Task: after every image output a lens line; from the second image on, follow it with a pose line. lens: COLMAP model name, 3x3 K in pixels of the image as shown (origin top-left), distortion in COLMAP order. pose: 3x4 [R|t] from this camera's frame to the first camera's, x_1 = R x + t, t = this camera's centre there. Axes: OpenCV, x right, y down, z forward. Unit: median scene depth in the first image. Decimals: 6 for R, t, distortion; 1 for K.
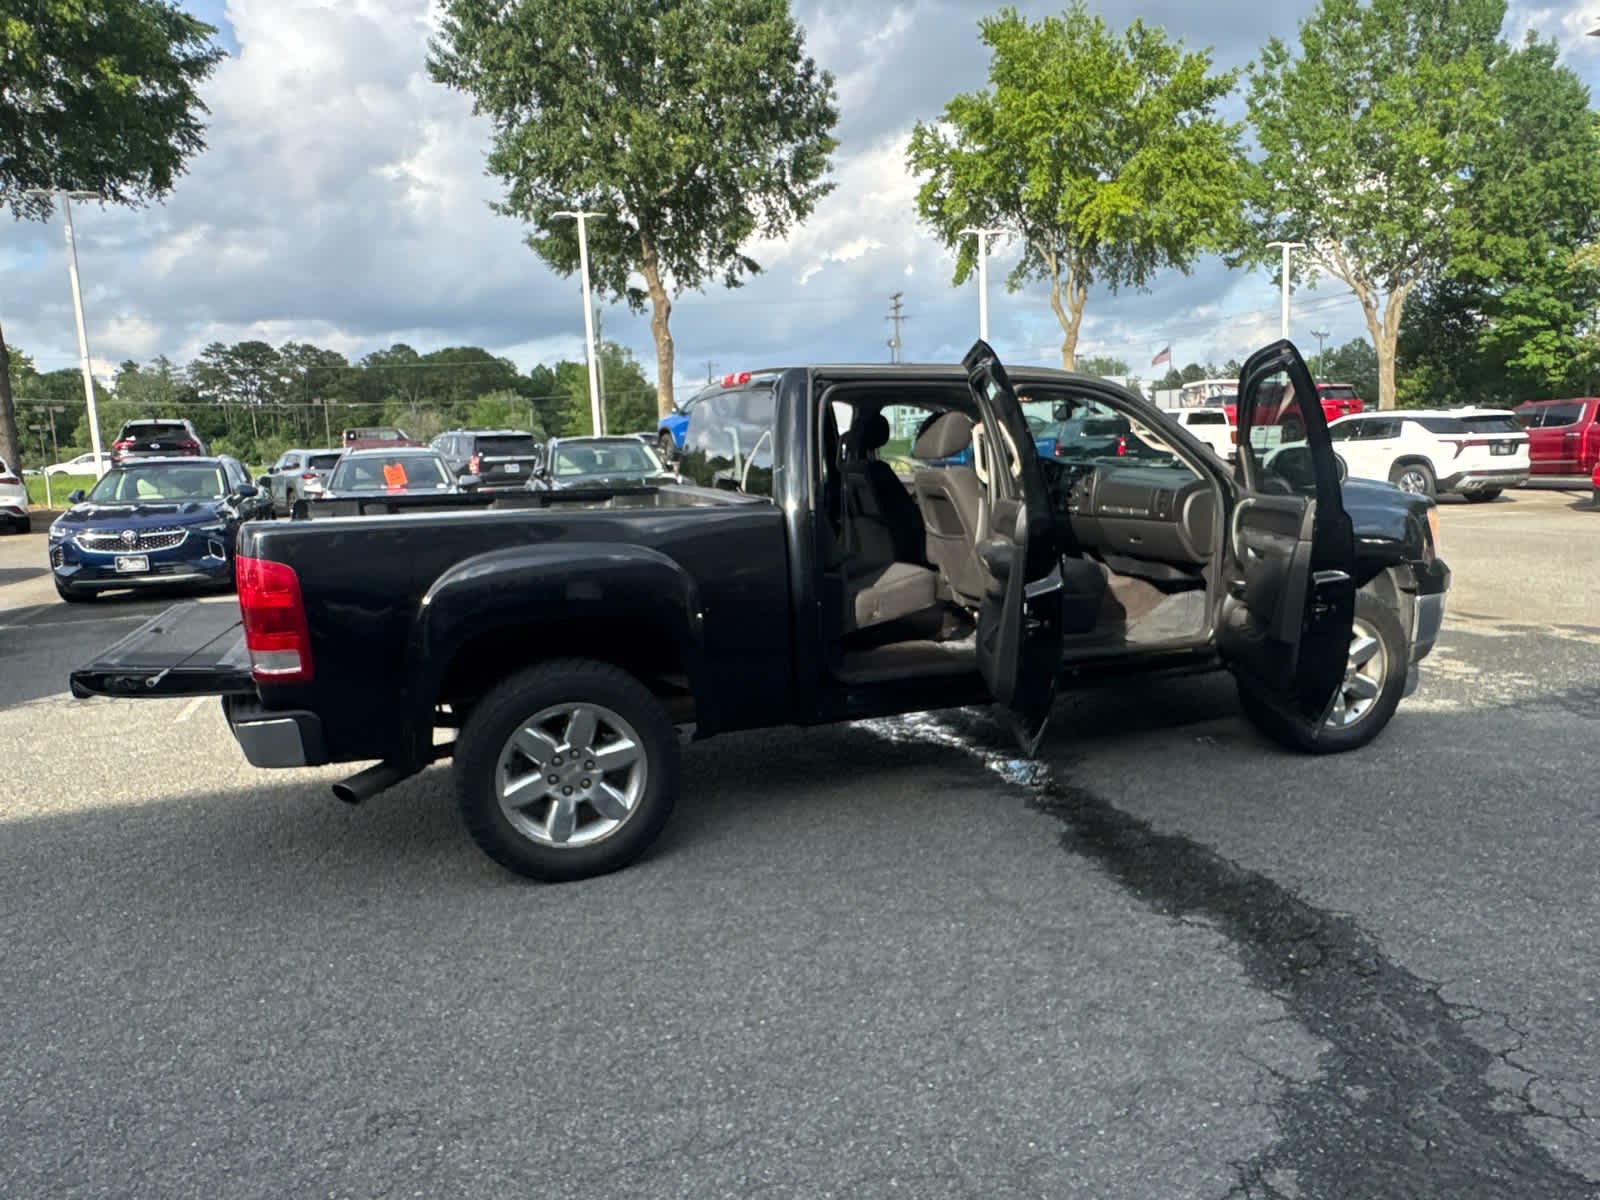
lens RADIAL K [[1038.7, 0, 842.1], [0, 1038.7, 597.7], [0, 0, 1]] dist [-0.028980, 0.025167]
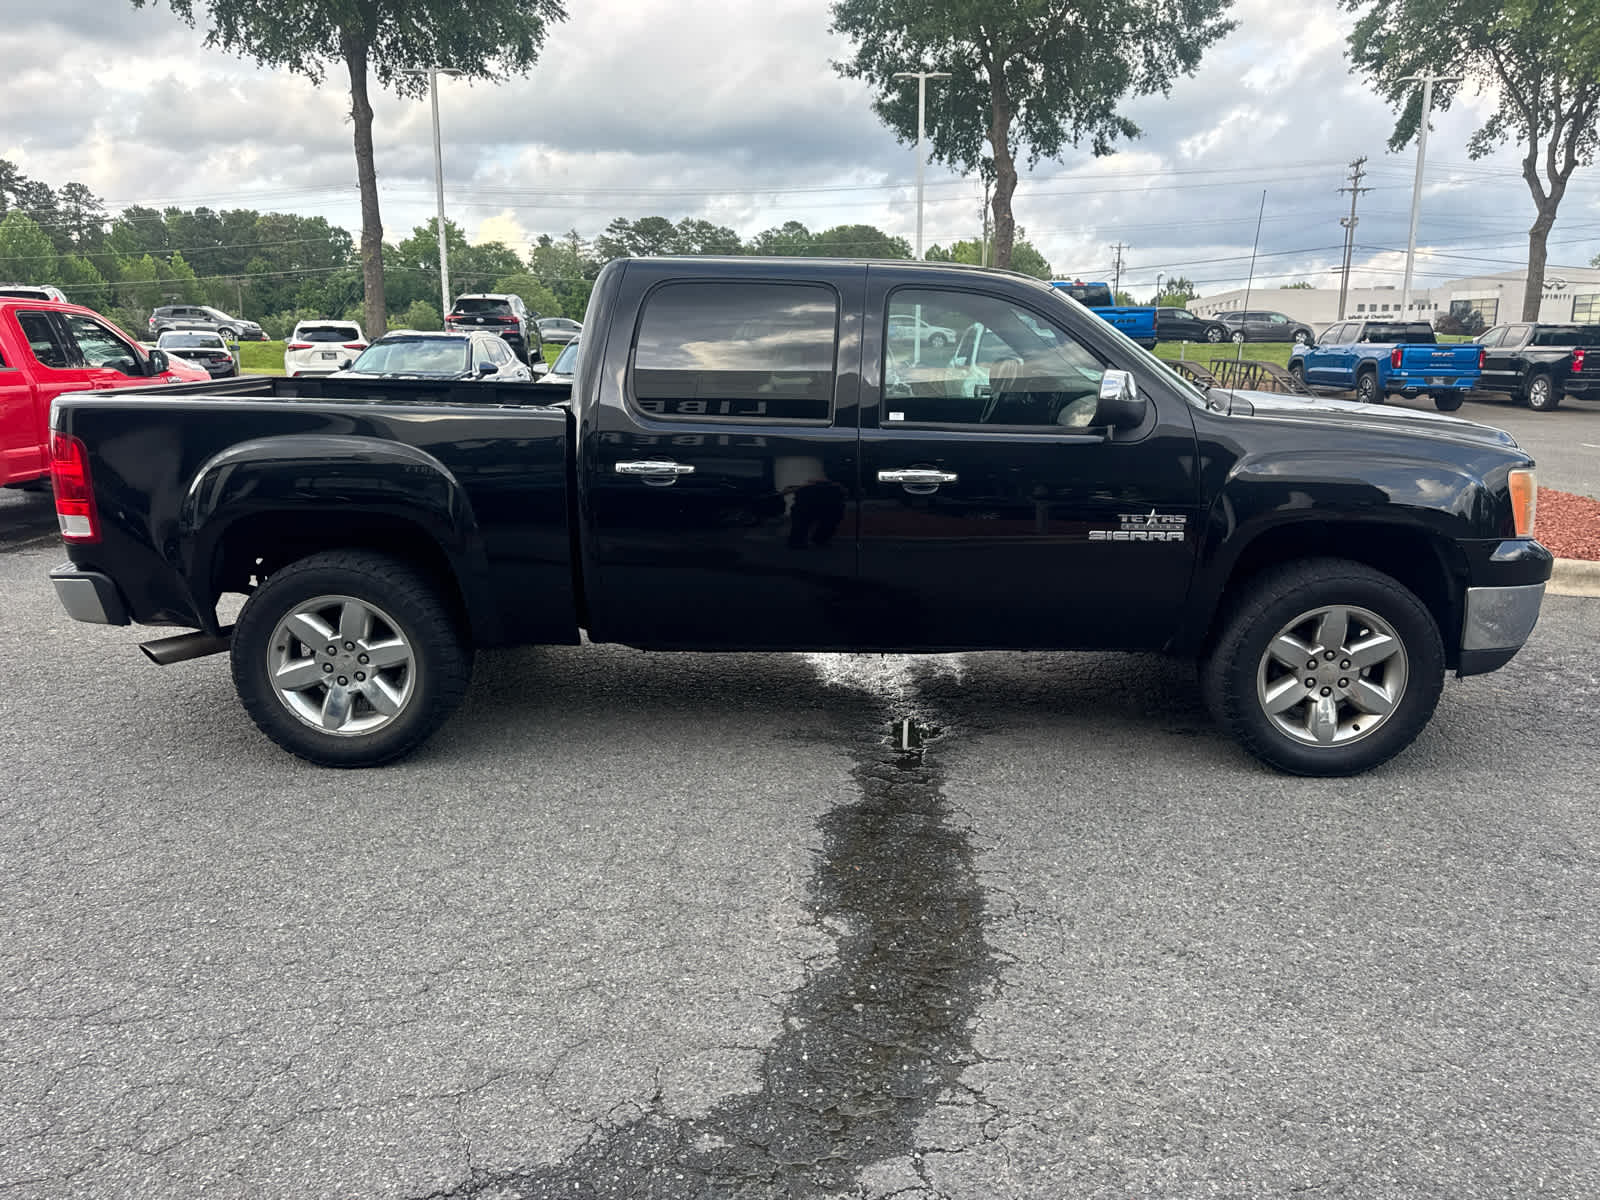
lens RADIAL K [[1127.5, 0, 804.0], [0, 1127.5, 603.5], [0, 0, 1]] dist [0.056547, -0.086226]
pose [[0.937557, 0.114666, -0.328388, 0.379869], [-0.086833, 0.991366, 0.098252, -0.027782], [0.336818, -0.063602, 0.939419, 0.078688]]
